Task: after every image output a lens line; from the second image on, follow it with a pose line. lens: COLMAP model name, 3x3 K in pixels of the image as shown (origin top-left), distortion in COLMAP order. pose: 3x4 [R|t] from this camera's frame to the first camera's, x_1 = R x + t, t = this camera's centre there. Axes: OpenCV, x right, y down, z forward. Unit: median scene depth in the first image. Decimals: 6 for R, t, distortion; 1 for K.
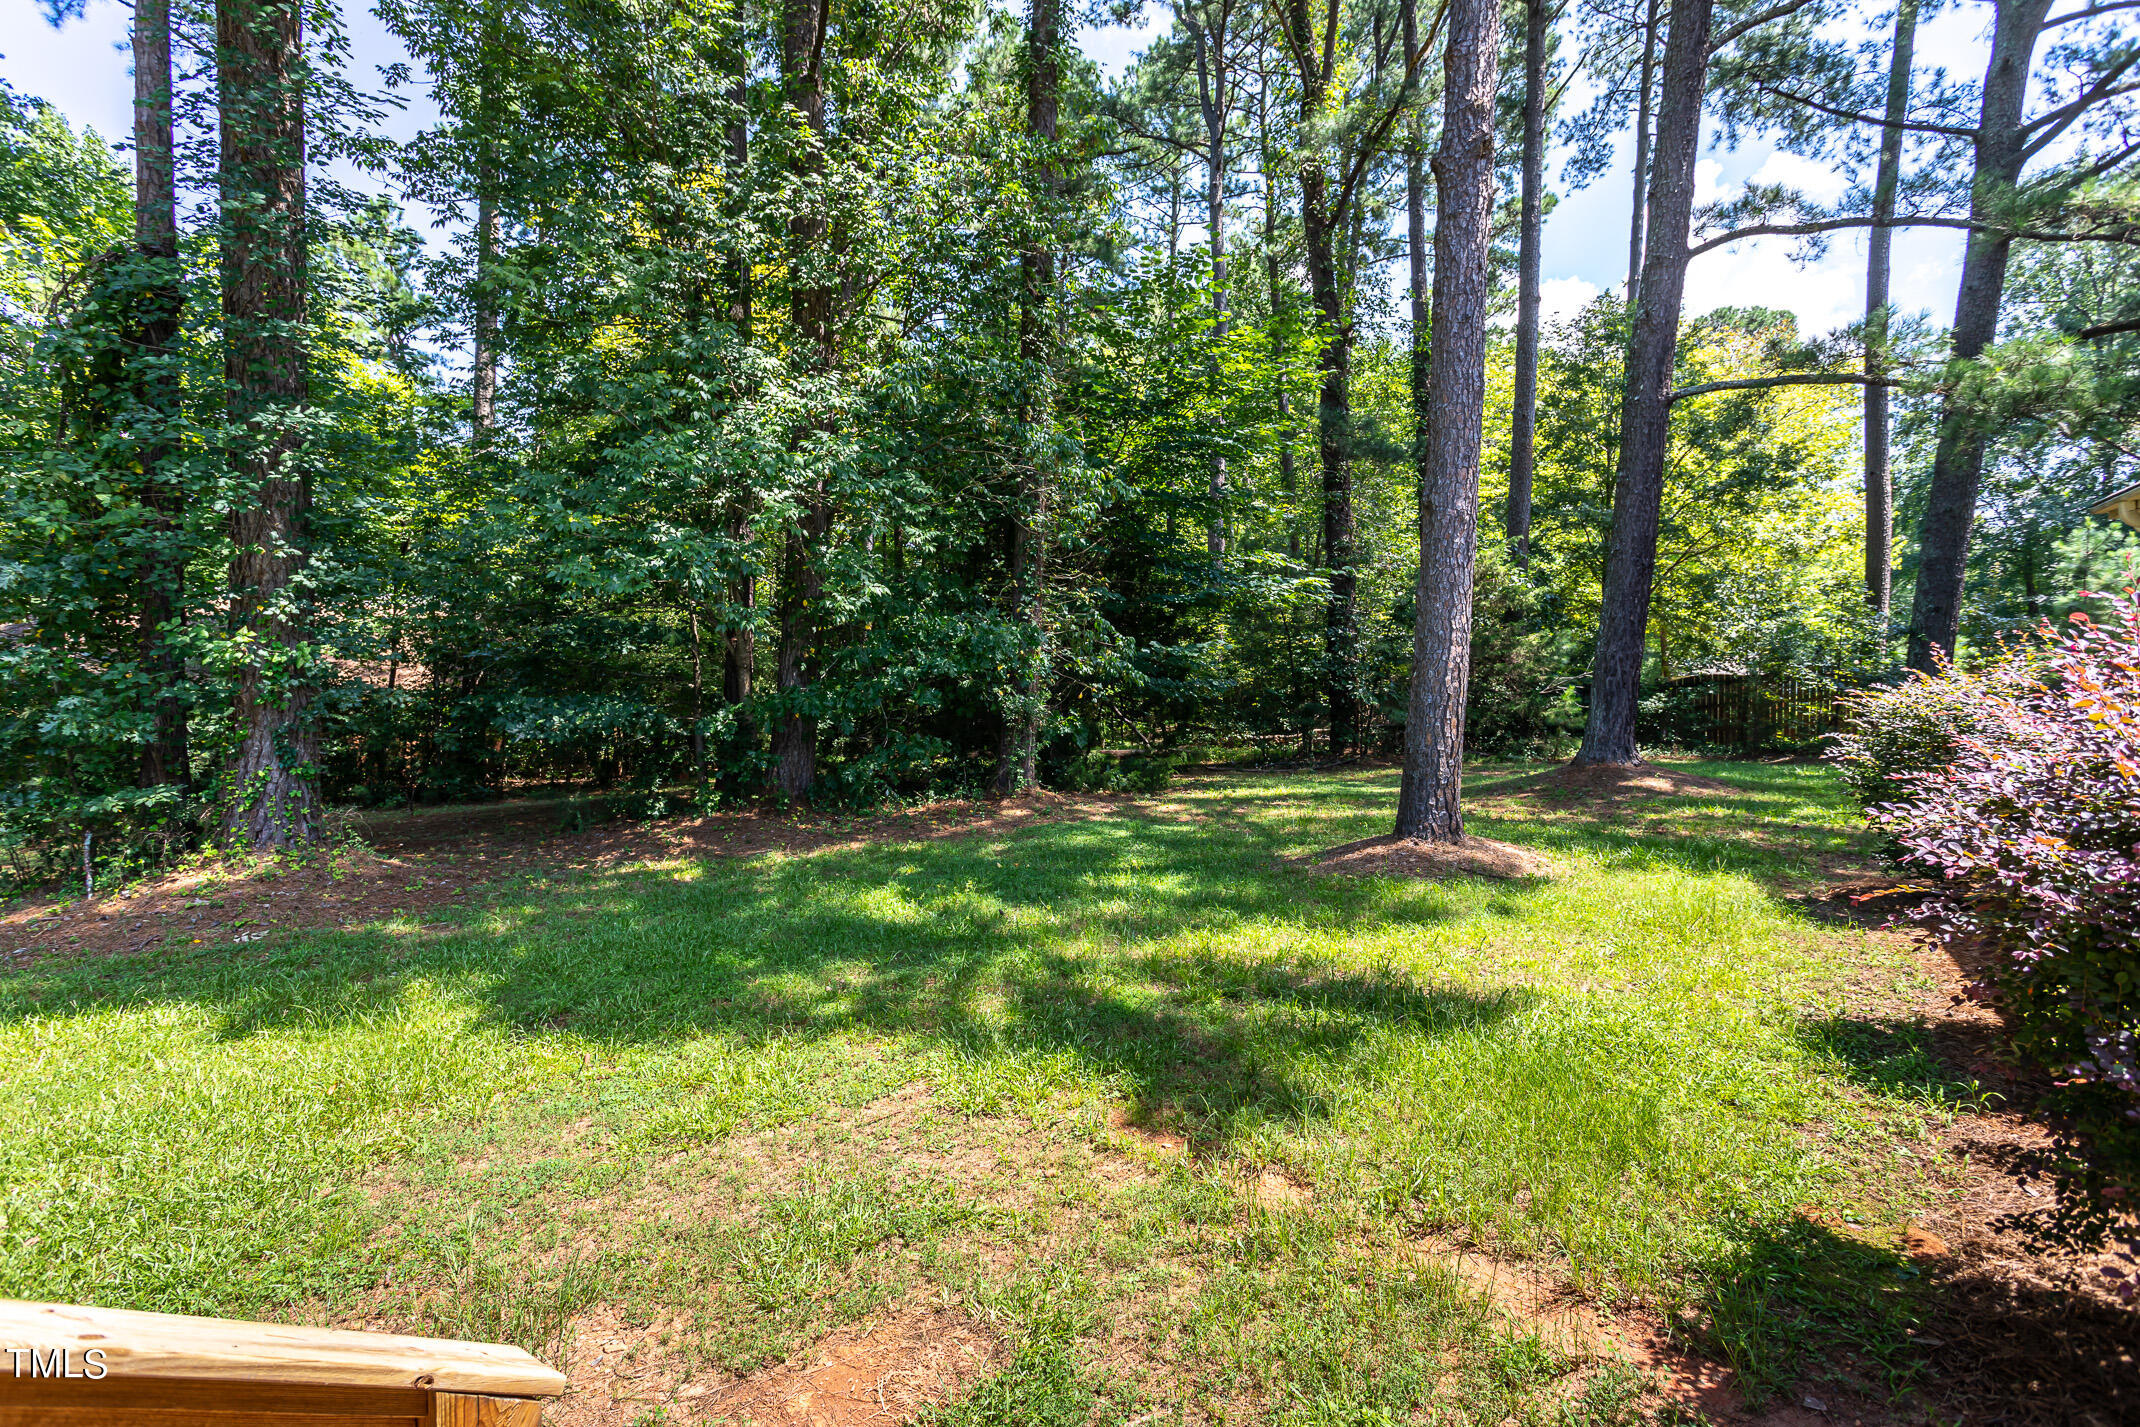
lens RADIAL K [[1047.7, 0, 1033.5], [0, 1047.7, 705.7], [0, 0, 1]] dist [0.001568, 0.000647]
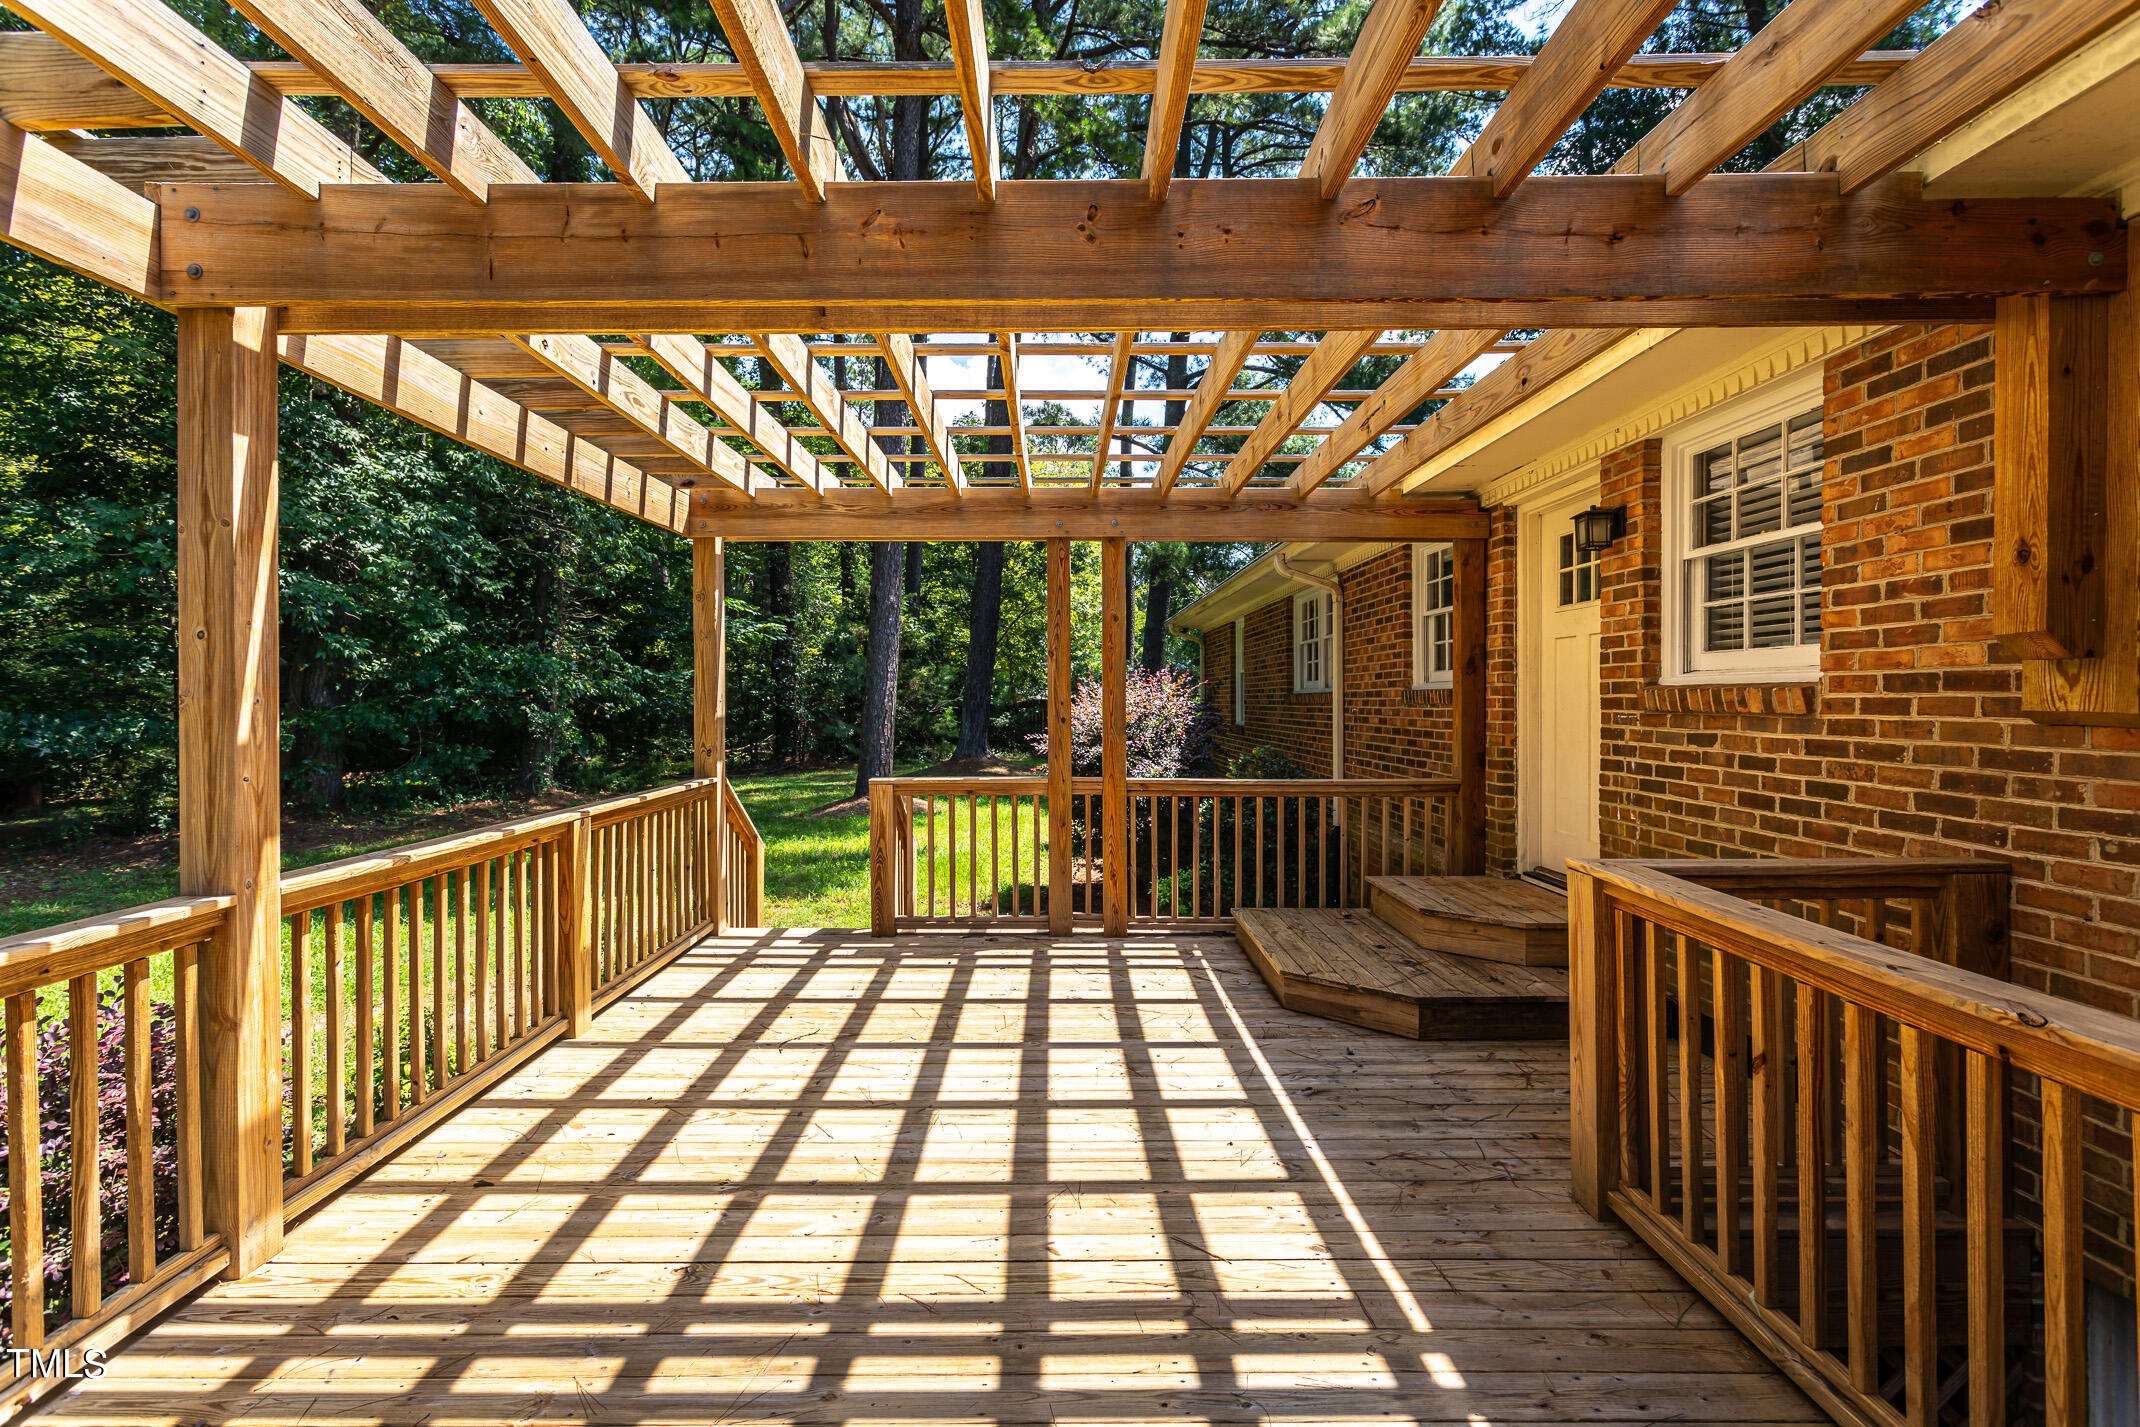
lens RADIAL K [[1047.7, 0, 1033.5], [0, 1047.7, 705.7], [0, 0, 1]] dist [0.001568, 0.000647]
pose [[0.850291, 0.003324, 0.526303, -0.108286], [0.008167, 0.999776, -0.019510, 0.006631], [-0.526250, 0.020887, 0.850073, -0.208591]]
